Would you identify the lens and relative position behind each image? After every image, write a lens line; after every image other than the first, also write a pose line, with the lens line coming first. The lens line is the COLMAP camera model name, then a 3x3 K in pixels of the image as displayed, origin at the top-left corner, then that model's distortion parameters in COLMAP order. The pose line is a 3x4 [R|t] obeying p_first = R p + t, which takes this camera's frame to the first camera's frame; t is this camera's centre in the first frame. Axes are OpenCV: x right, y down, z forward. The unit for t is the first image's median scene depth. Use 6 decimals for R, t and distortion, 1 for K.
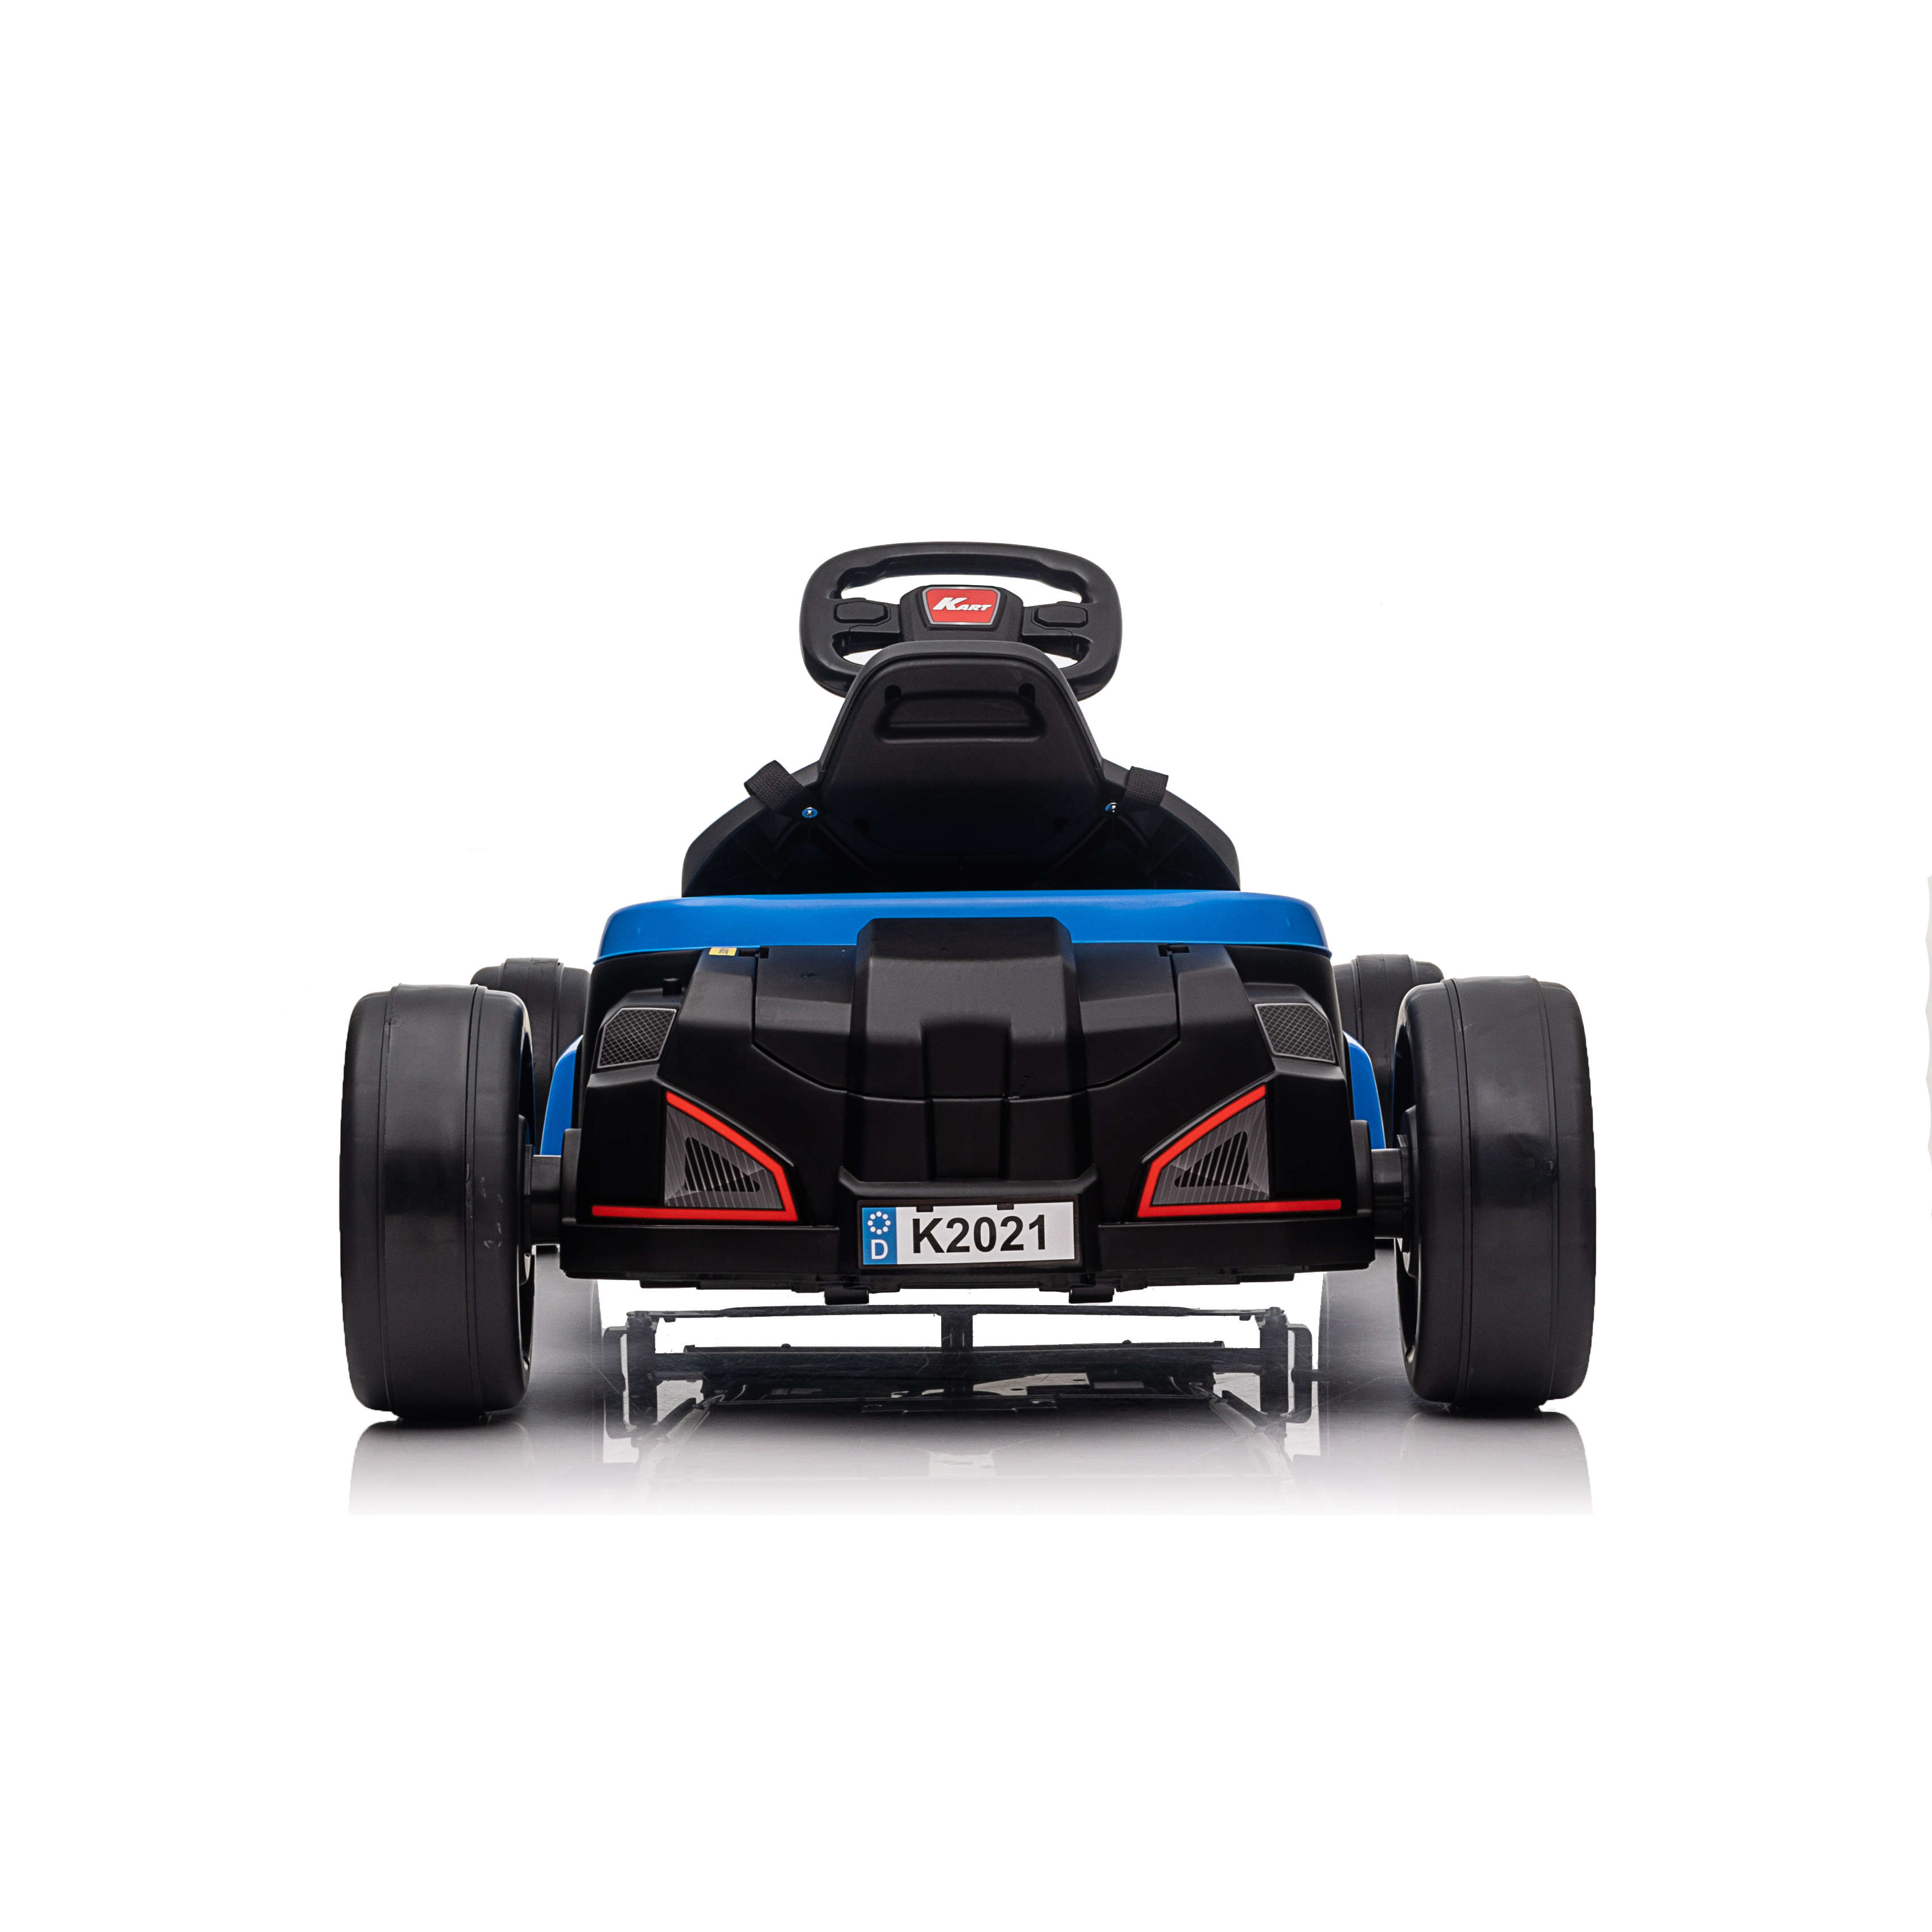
lens RADIAL K [[6237.9, 0, 966.0], [0, 6237.9, 966.0], [0, 0, 1]] dist [0.178055, 0.522928]
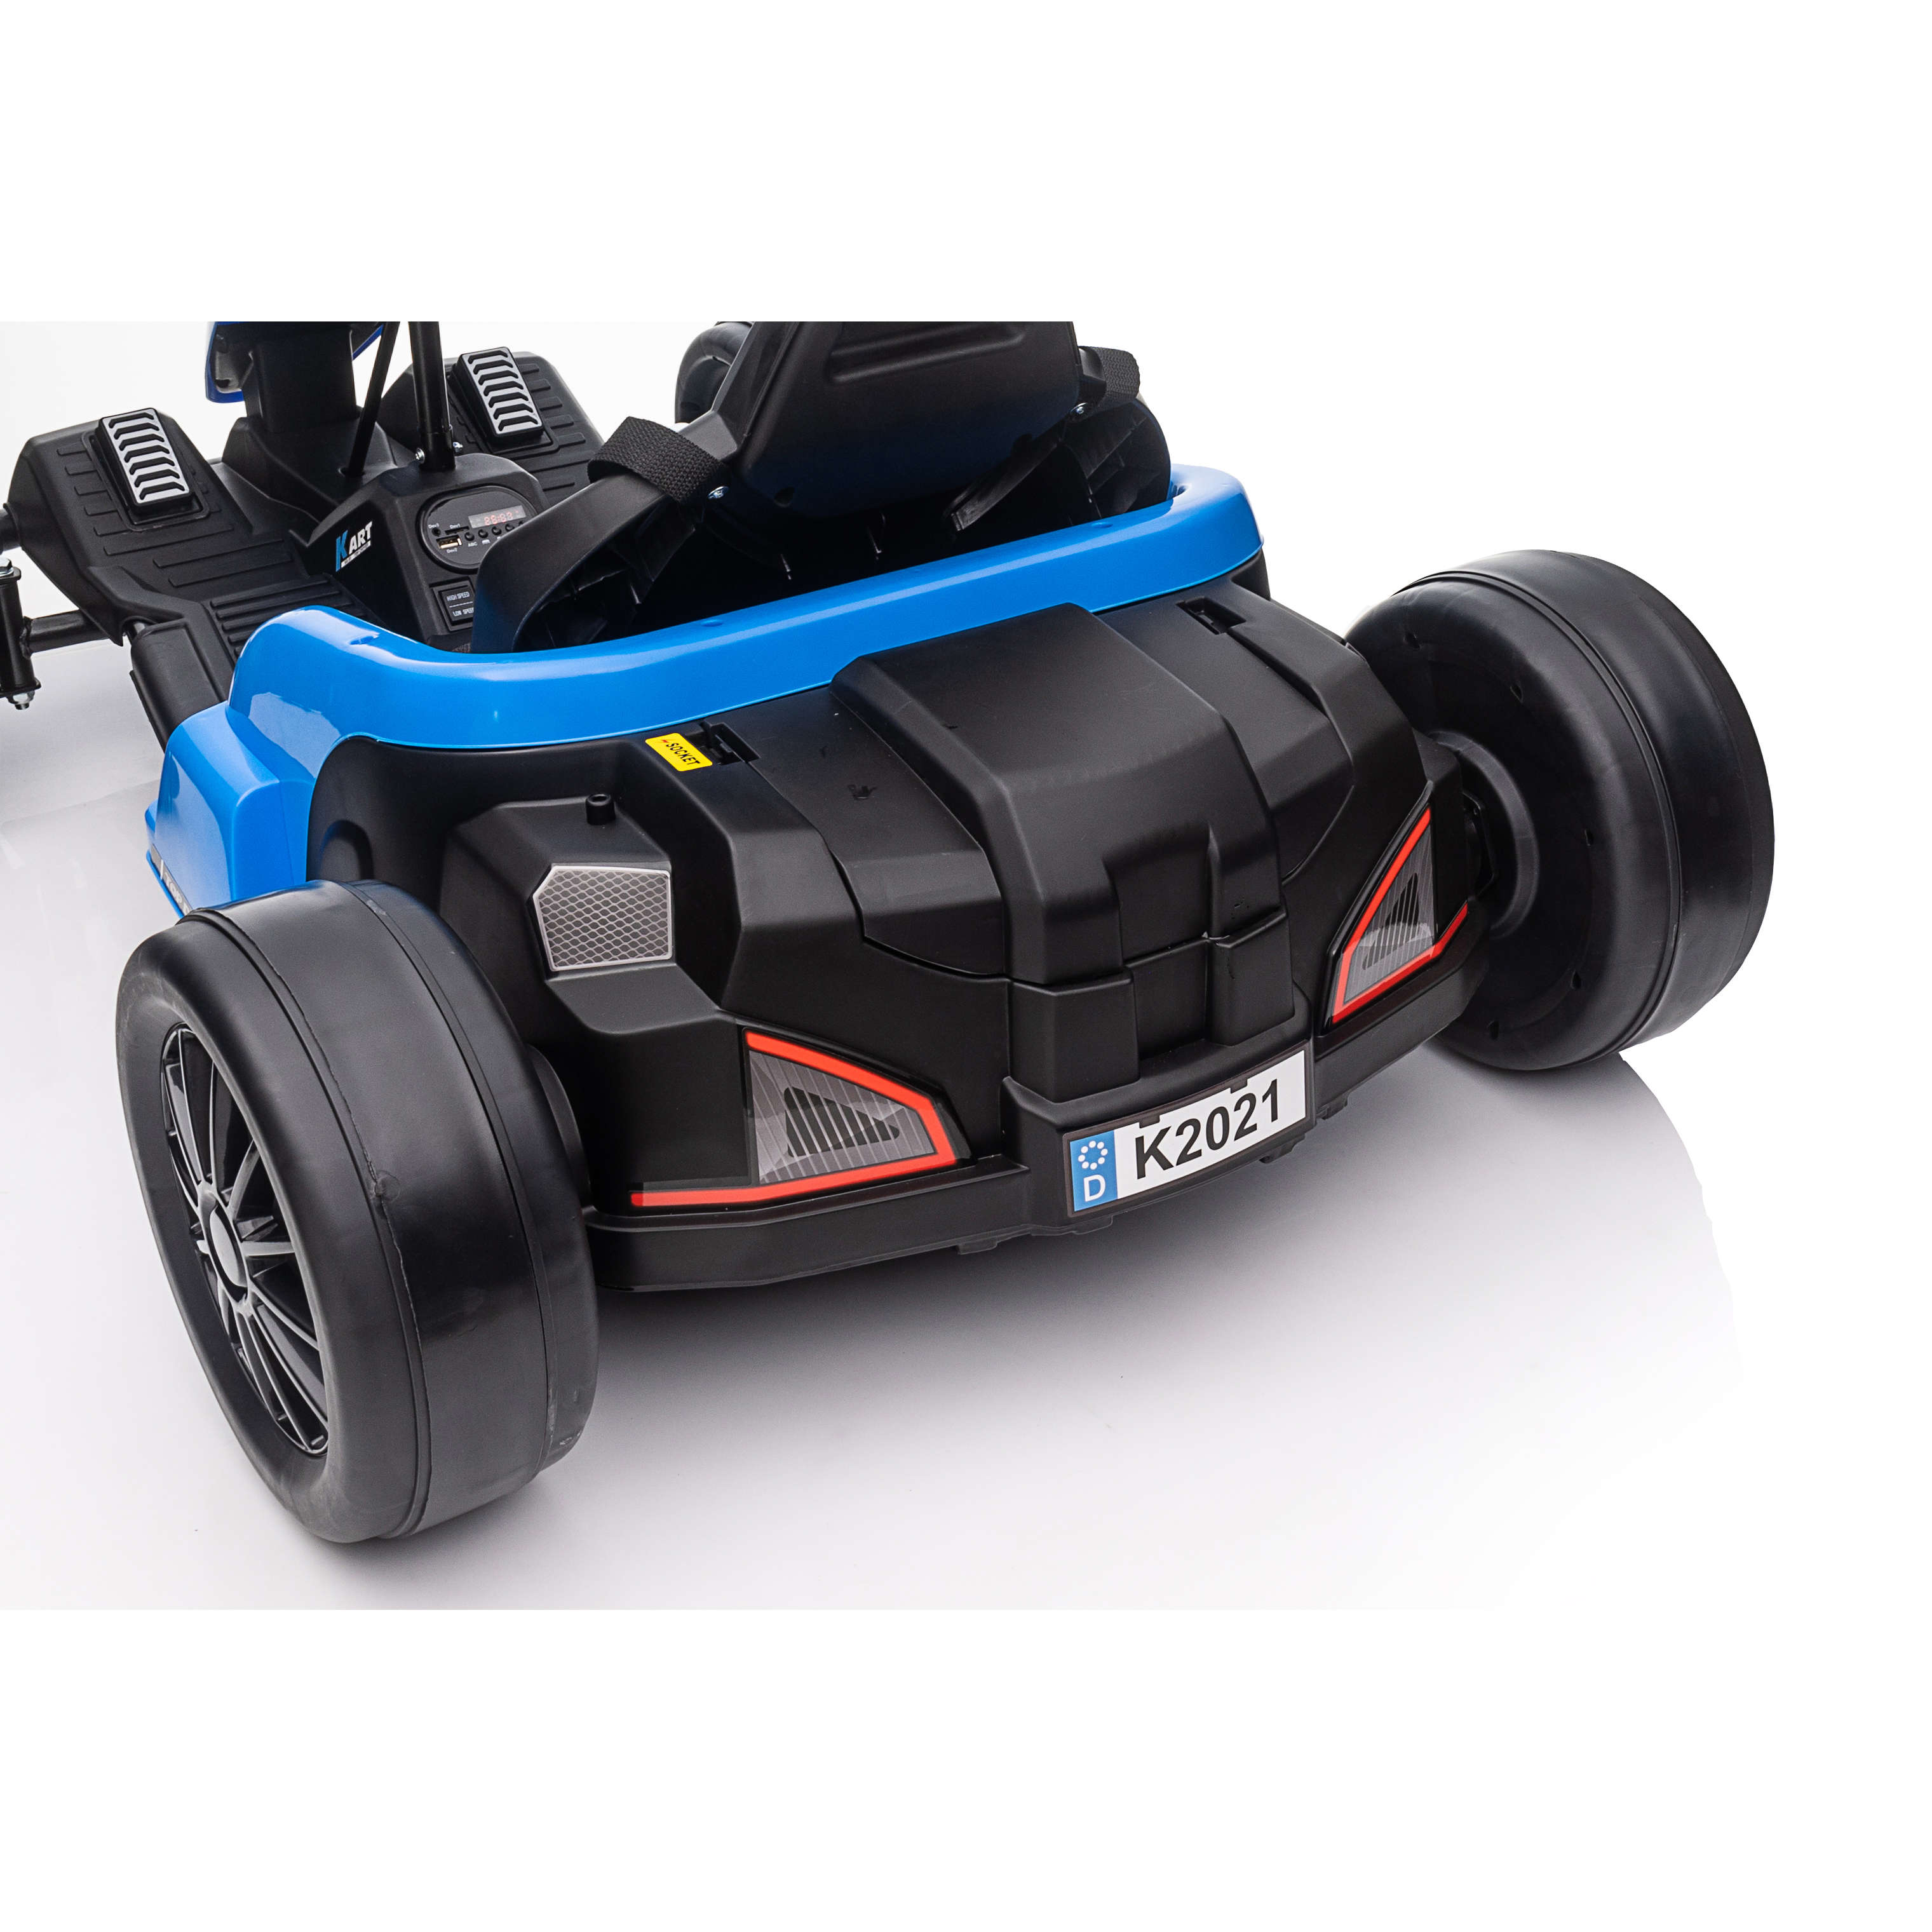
lens RADIAL K [[2951.1, 0, 1101.9], [0, 2951.1, 967.6], [0, 0, 1]] dist [0.036741, 0.036192]
pose [[0.827890, -0.265611, 0.494013, -0.172140], [0.043799, 0.908691, 0.415166, -0.116952], [-0.559178, -0.322075, 0.763929, 0.741544]]
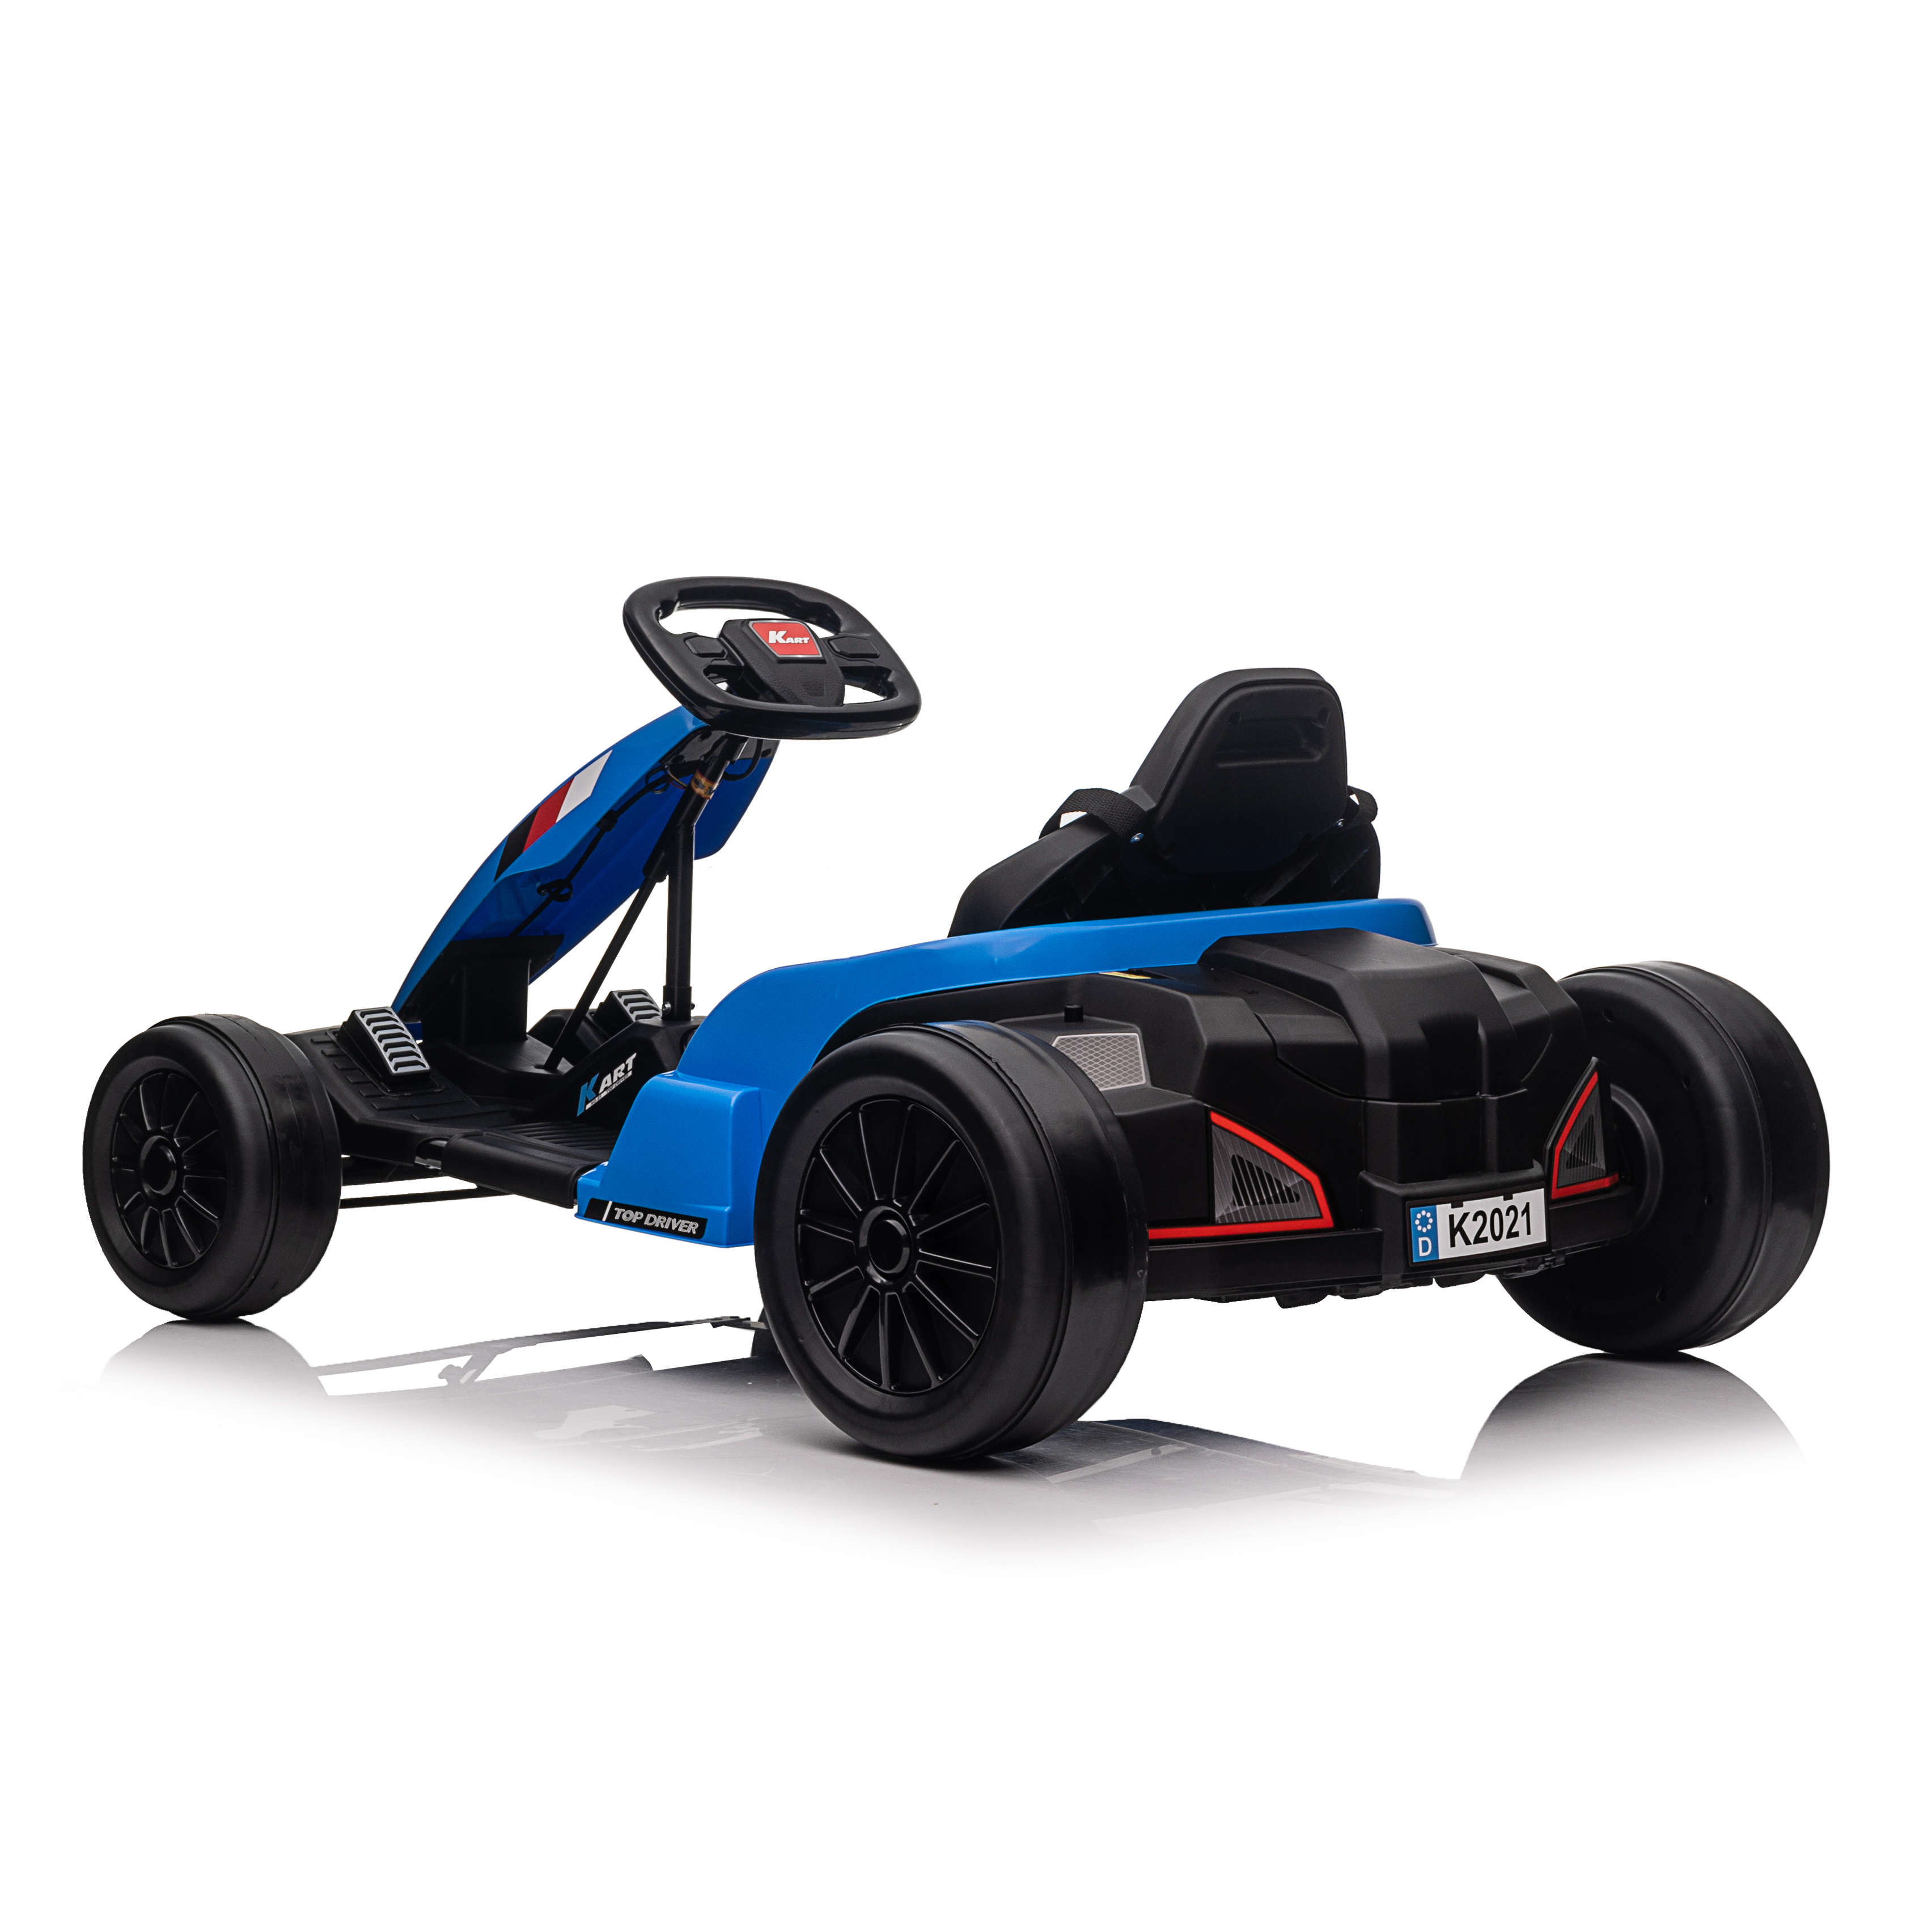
lens RADIAL K [[6237.9, 0, 966.0], [0, 6237.9, 966.0], [0, 0, 1]] dist [0.178055, 0.522928]
pose [[0.736260, -0.048048, 0.674991, -0.770802], [0.051563, 0.998560, 0.014837, -0.021119], [-0.674731, 0.023880, 0.737677, 0.272516]]
